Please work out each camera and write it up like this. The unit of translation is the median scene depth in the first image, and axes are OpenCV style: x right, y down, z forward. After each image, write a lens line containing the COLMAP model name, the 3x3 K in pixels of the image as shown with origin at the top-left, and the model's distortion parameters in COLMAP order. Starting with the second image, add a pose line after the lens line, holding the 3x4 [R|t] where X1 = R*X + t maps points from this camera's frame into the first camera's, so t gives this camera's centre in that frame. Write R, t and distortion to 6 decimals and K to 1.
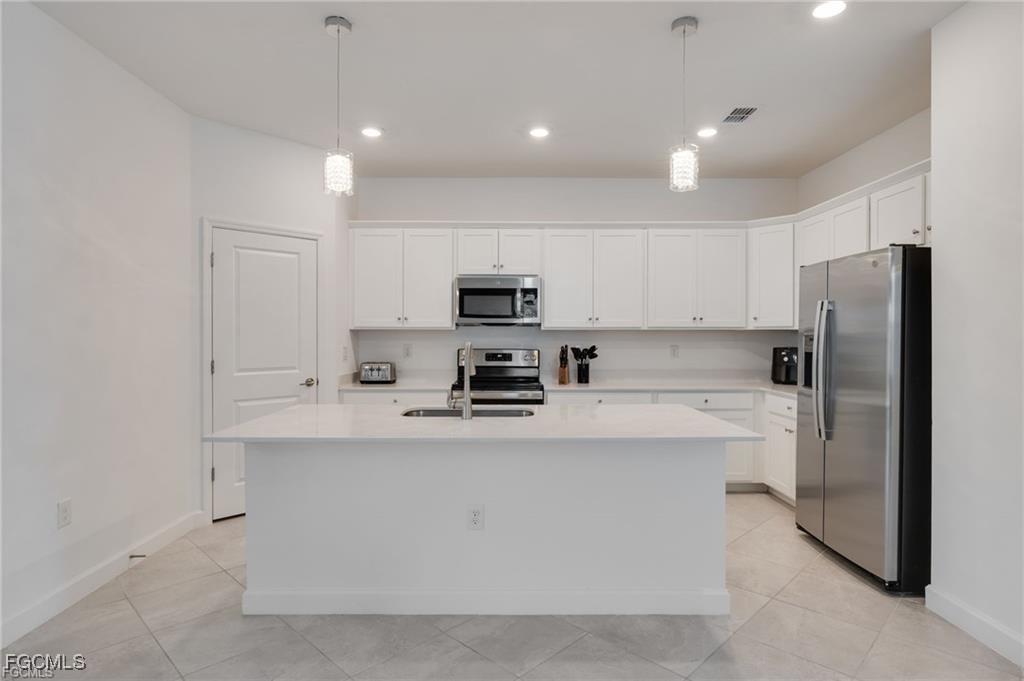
lens RADIAL K [[554.3, 0, 508.2], [0, 554.3, 341.1], [0, 0, 1]] dist [-0.001817, -0.000039]
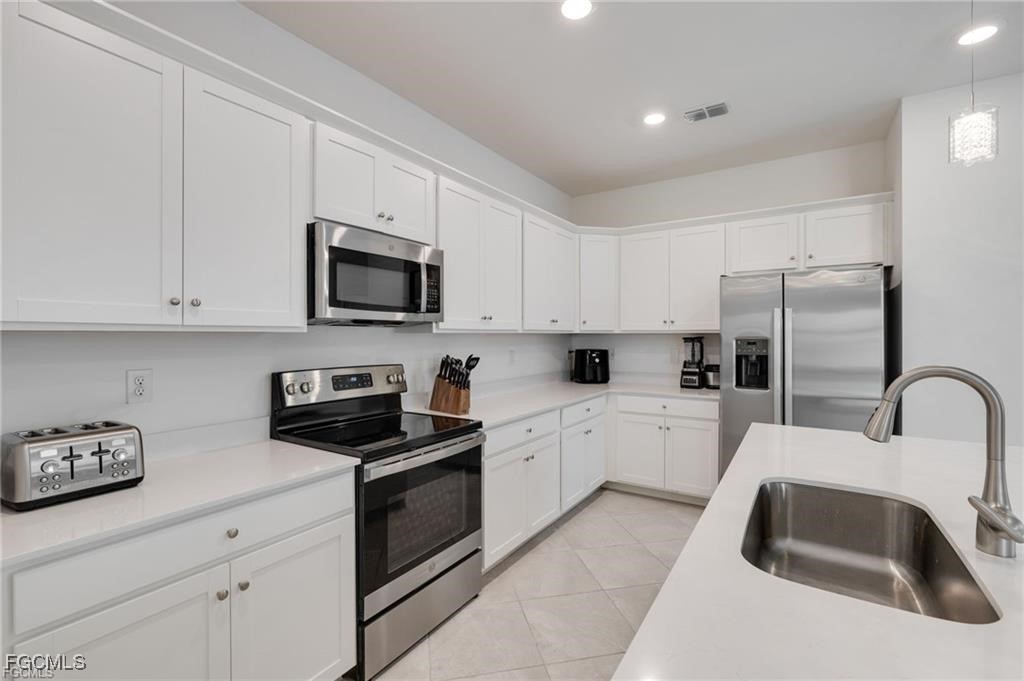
lens RADIAL K [[452.3, 0, 512.0], [0, 452.3, 340.5], [0, 0, 1]] dist [-0.002402, -0.000185]
pose [[0.543560, -0.012929, 0.839271, -0.331276], [0.011013, 0.999905, 0.008271, -0.015292], [-0.839298, 0.004747, 0.543650, 0.655297]]
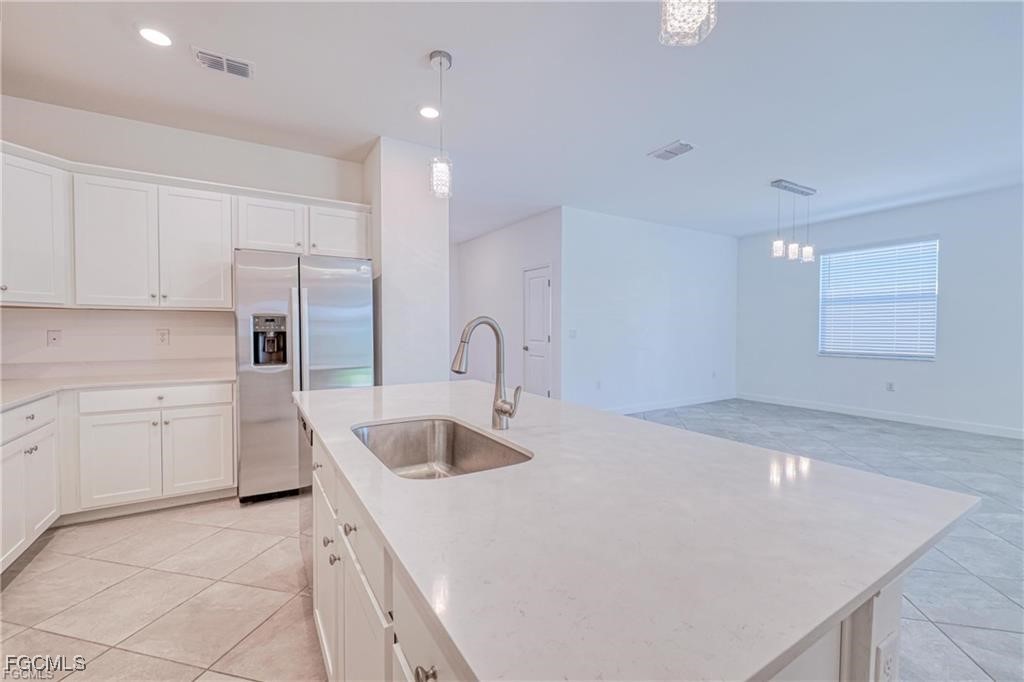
lens RADIAL K [[429.8, 0, 512.0], [0, 429.8, 341.0], [0, 0, 1]] dist [0.000490, -0.000086]
pose [[-0.520910, -0.025700, 0.853225, -0.318817], [0.006786, 0.999390, 0.034246, 0.009108], [-0.853585, 0.023629, -0.520418, 0.744510]]
